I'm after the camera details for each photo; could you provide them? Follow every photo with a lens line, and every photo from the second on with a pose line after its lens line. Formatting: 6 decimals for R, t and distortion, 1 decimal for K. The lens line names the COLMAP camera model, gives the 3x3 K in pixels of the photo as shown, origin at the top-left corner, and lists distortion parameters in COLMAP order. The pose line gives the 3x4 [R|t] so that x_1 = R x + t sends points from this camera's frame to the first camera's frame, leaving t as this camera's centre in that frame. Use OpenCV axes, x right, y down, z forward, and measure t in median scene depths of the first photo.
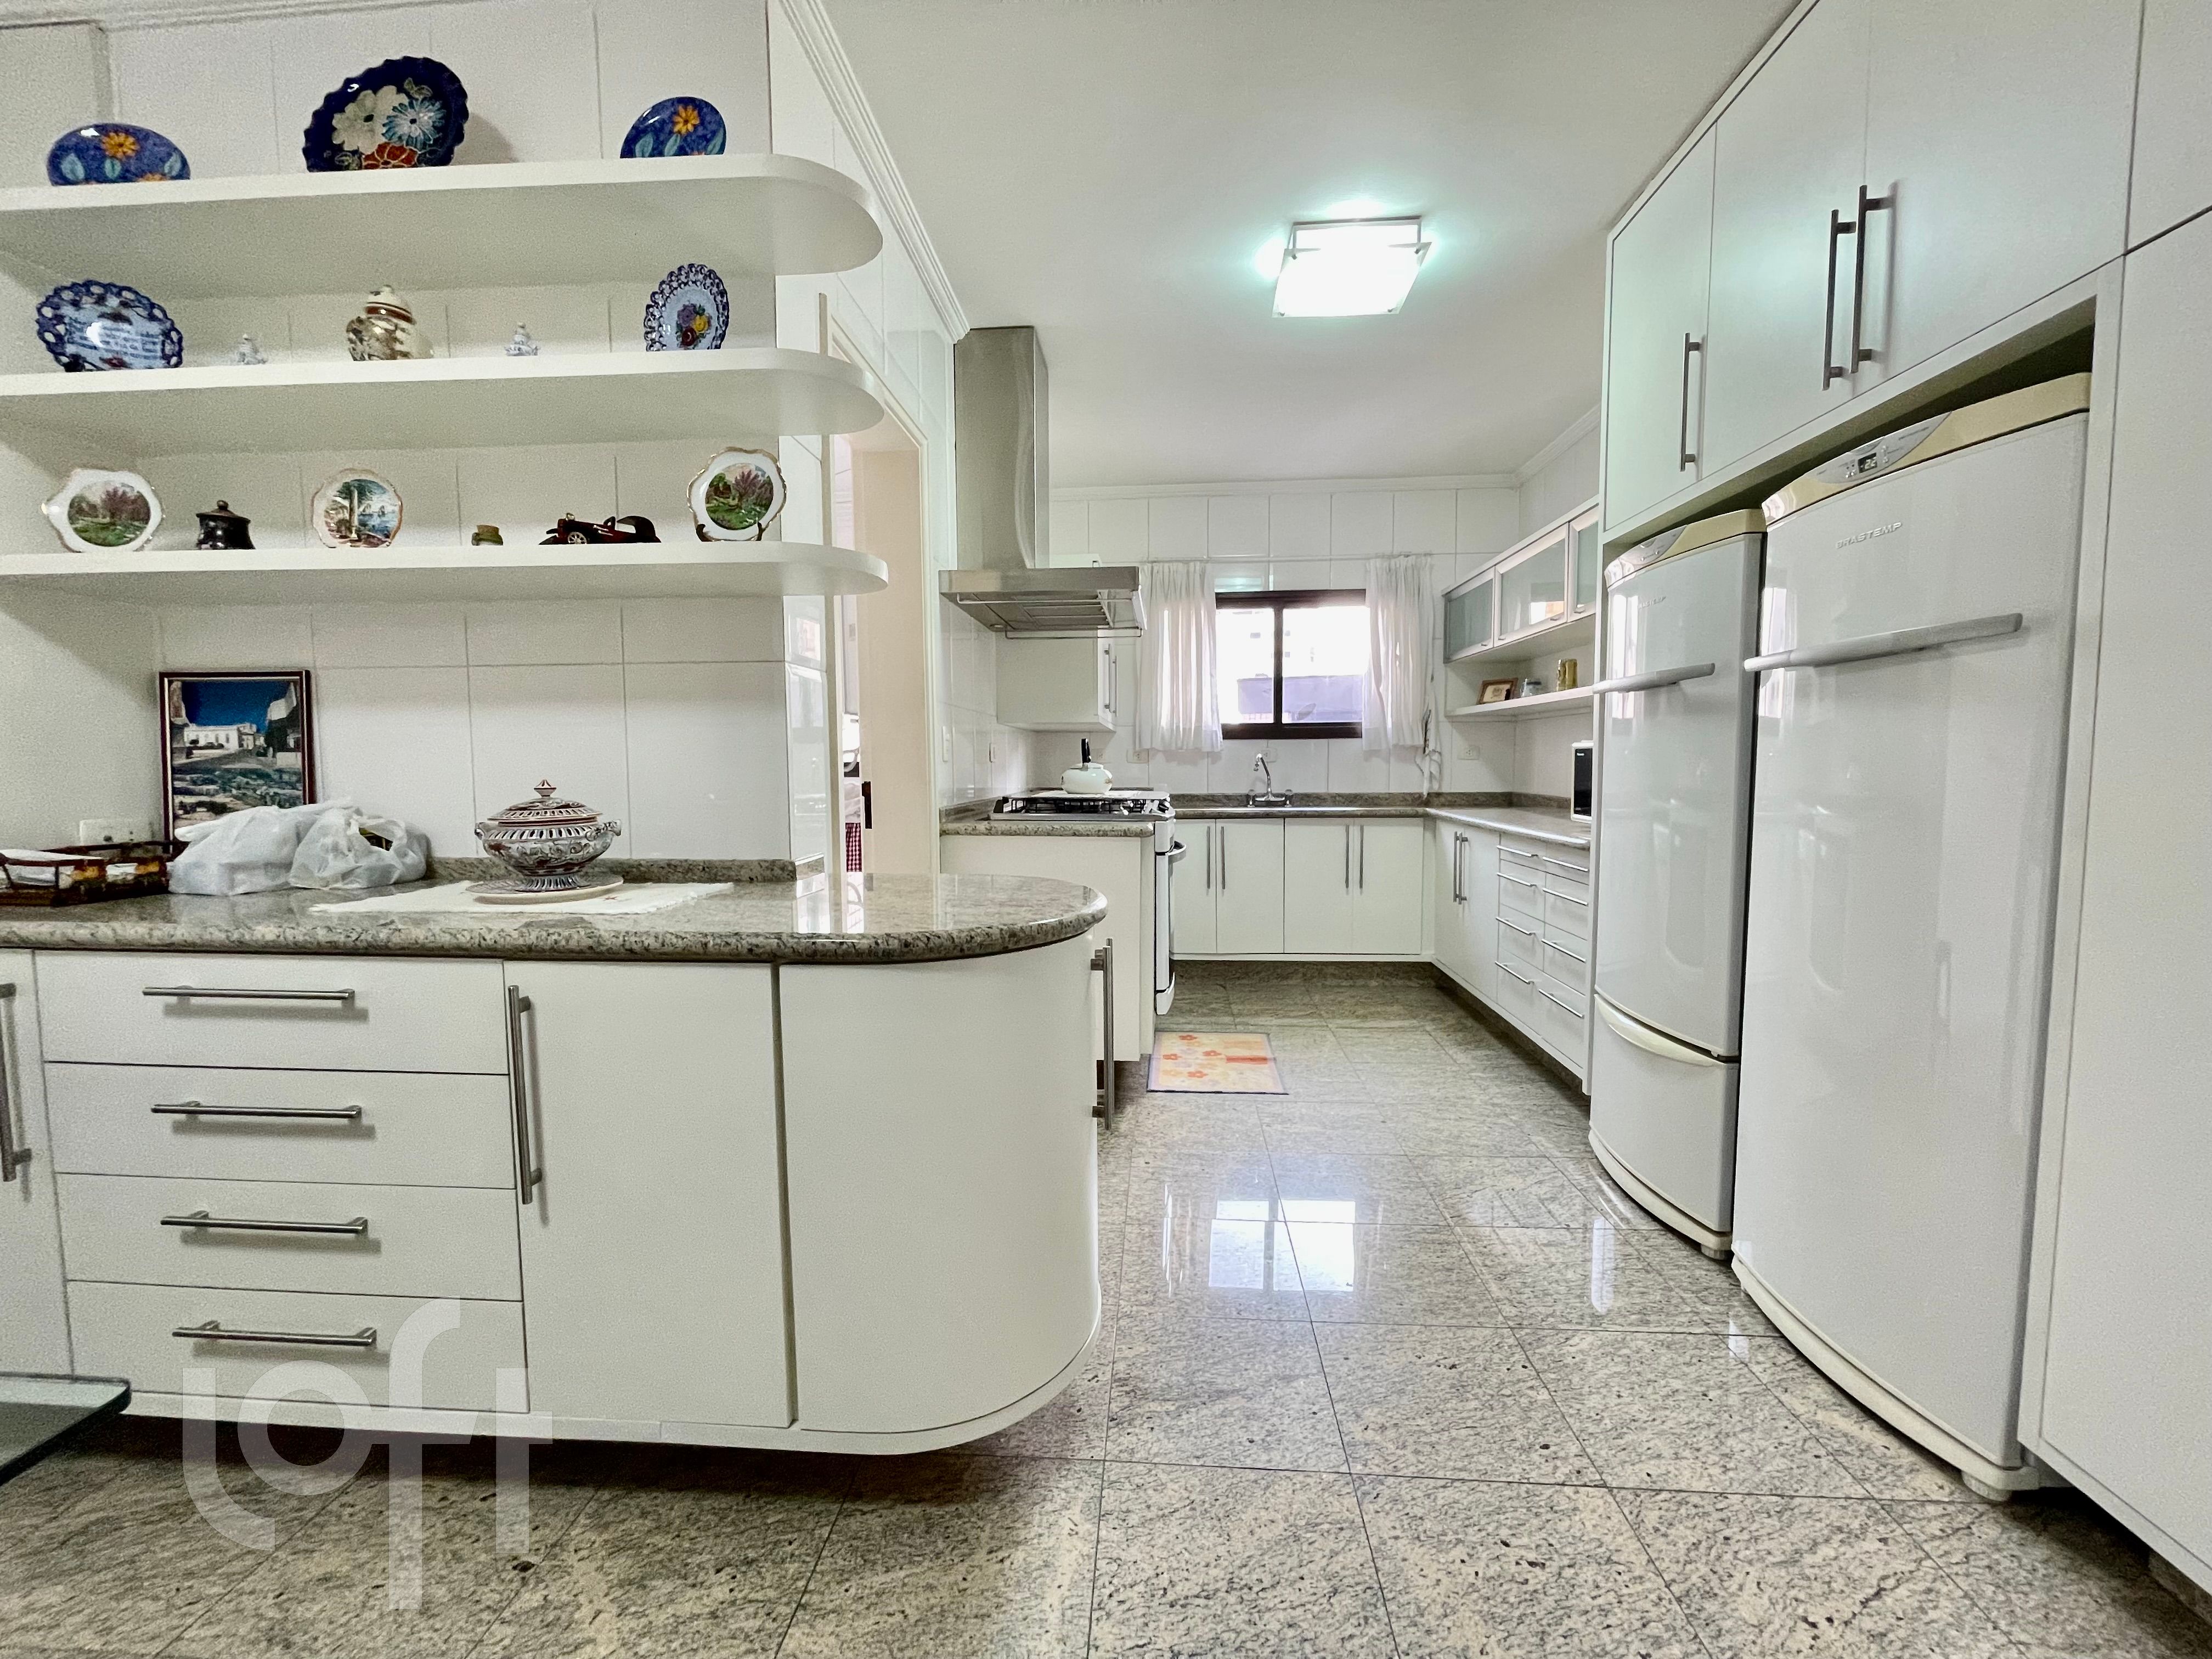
lens RADIAL K [[893.3, 0, 1105.9], [0, 893.3, 827.4], [0, 0, 1]] dist [-0.000992, 0.000616]
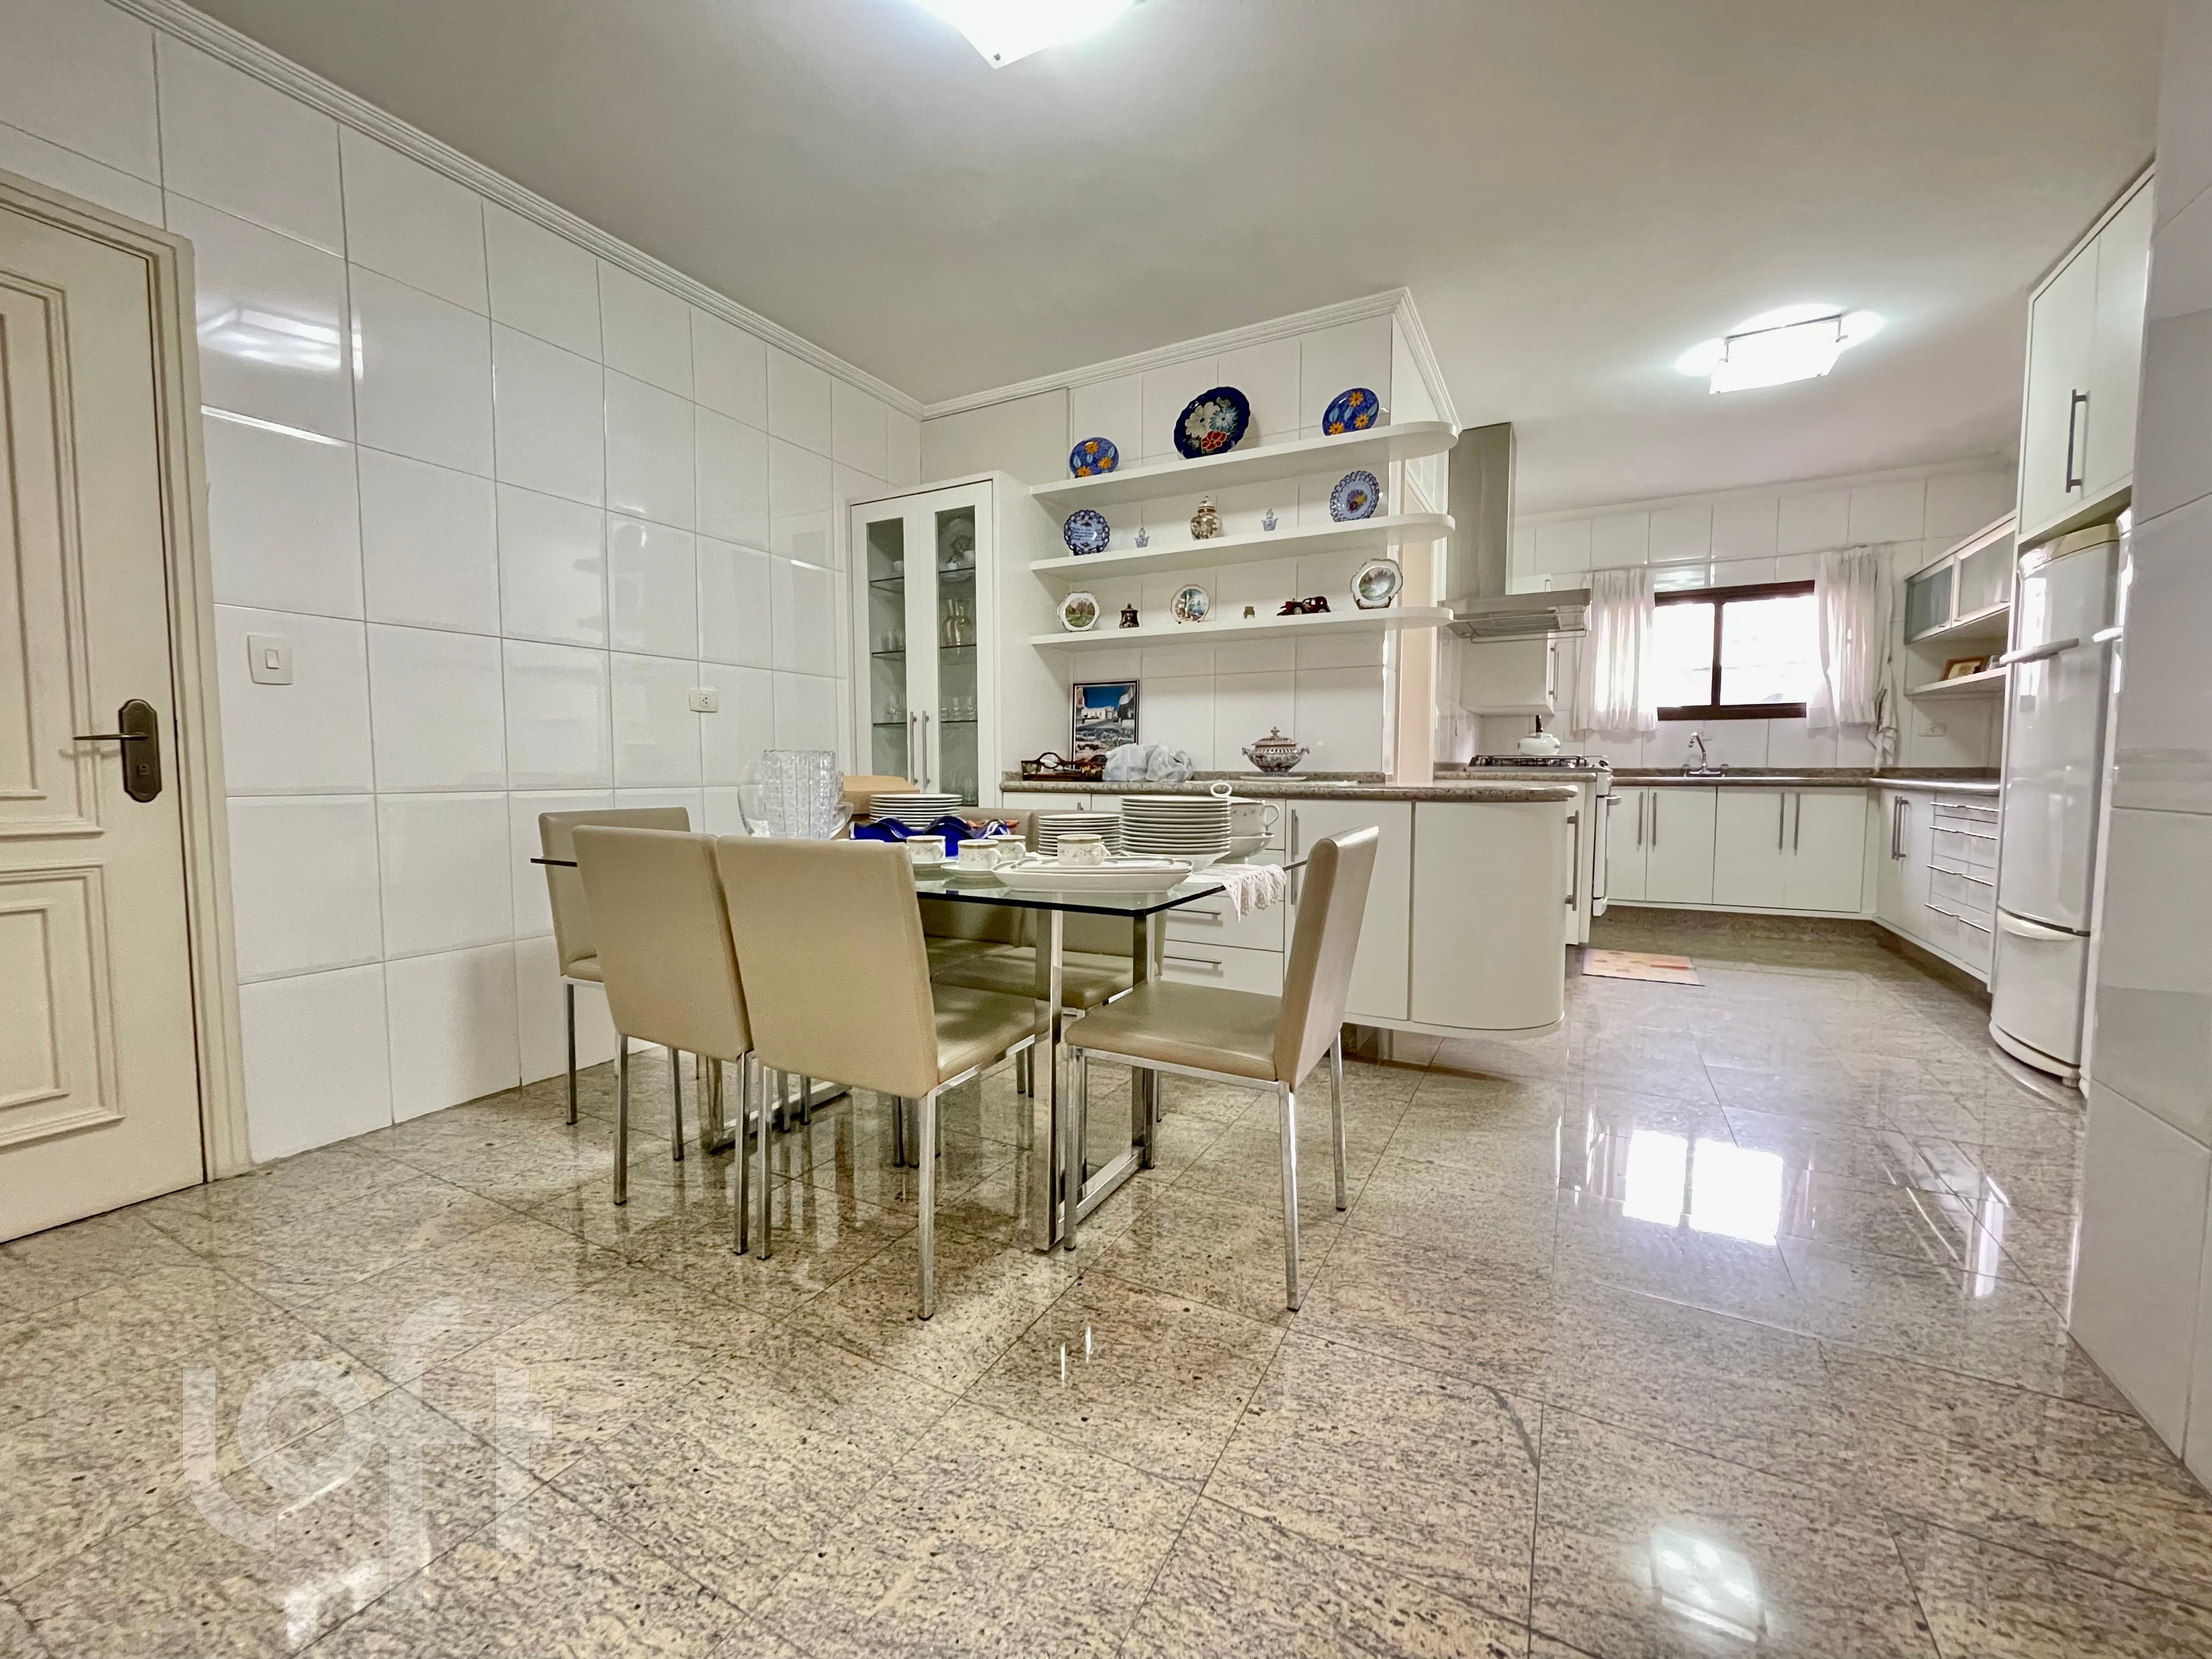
lens RADIAL K [[893.3, 0, 1111.8], [0, 893.3, 829.7], [0, 0, 1]] dist [-0.000992, 0.000616]
pose [[0.912500, 0.032515, -0.407783, -0.063353], [-0.033662, 0.999424, 0.004362, 0.101862], [0.407690, 0.009746, 0.913069, -0.565775]]
